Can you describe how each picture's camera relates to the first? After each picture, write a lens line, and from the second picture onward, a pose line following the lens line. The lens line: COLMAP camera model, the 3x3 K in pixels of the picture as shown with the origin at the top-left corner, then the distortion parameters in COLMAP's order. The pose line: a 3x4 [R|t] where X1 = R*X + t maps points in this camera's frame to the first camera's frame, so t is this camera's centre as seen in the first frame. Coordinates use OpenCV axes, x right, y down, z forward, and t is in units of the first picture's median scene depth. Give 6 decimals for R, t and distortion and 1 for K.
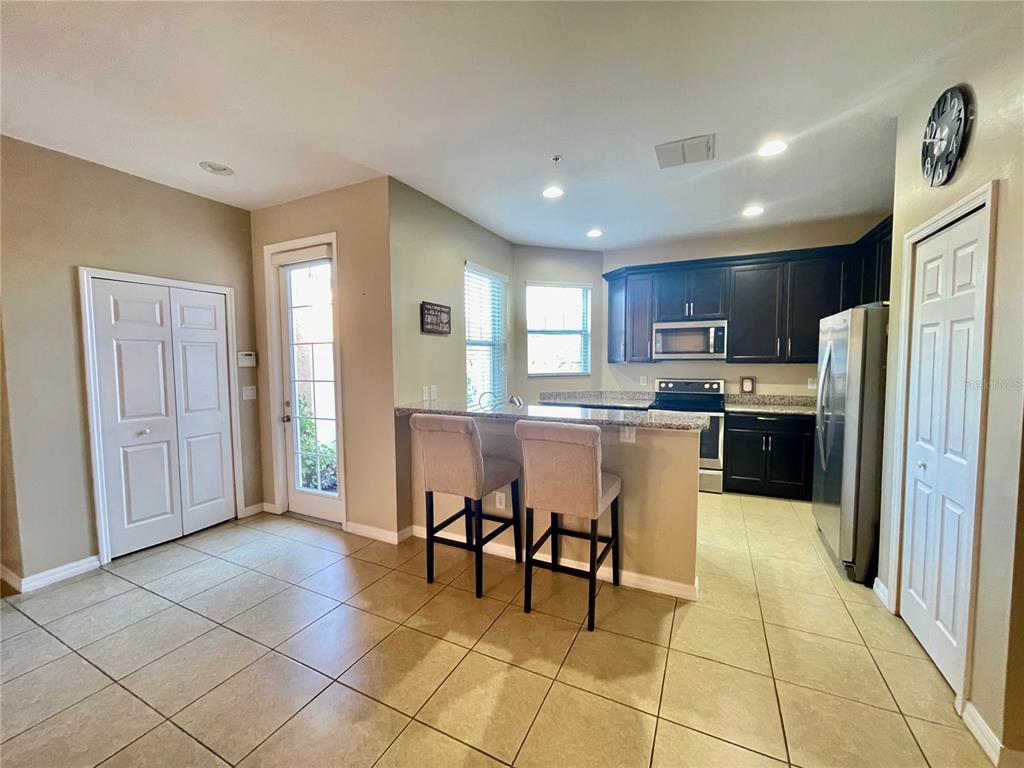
lens RADIAL K [[415.4, 0, 511.7], [0, 415.4, 384.4], [0, 0, 1]] dist [-0.005019, 0.001766]
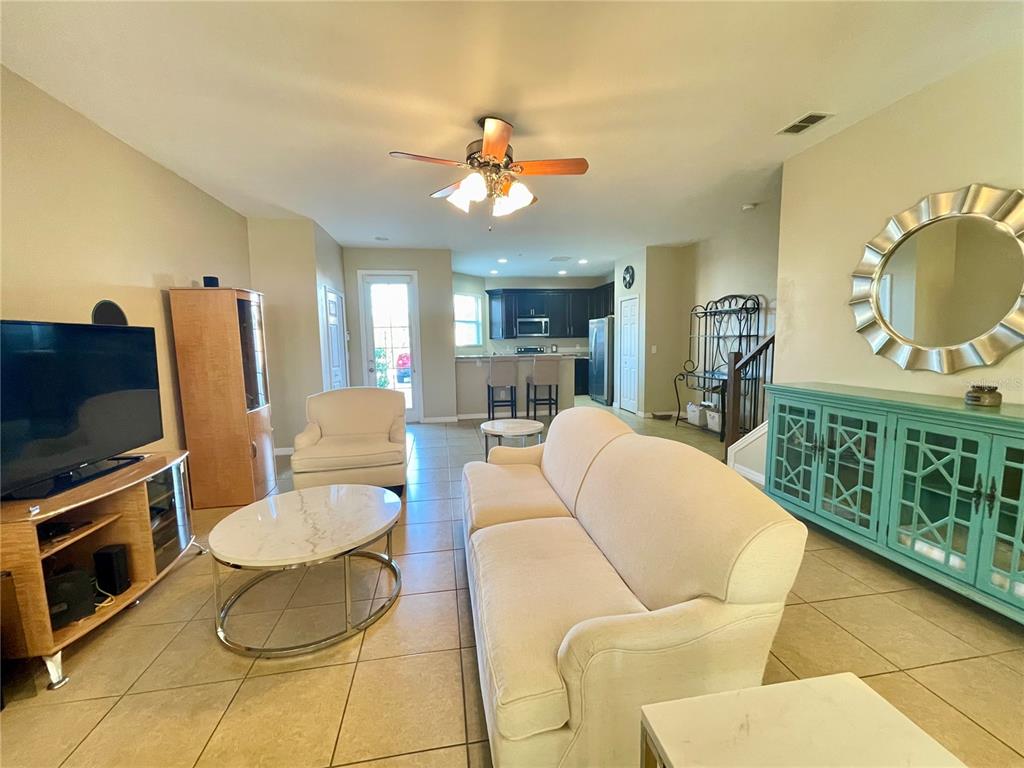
lens RADIAL K [[415.4, 0, 509.5], [0, 415.4, 385.2], [0, 0, 1]] dist [-0.005019, 0.001766]
pose [[0.804098, -0.071584, 0.590171, -0.932696], [0.049397, 0.997336, 0.053669, 0.066851], [-0.592441, -0.014002, 0.805492, -0.628593]]
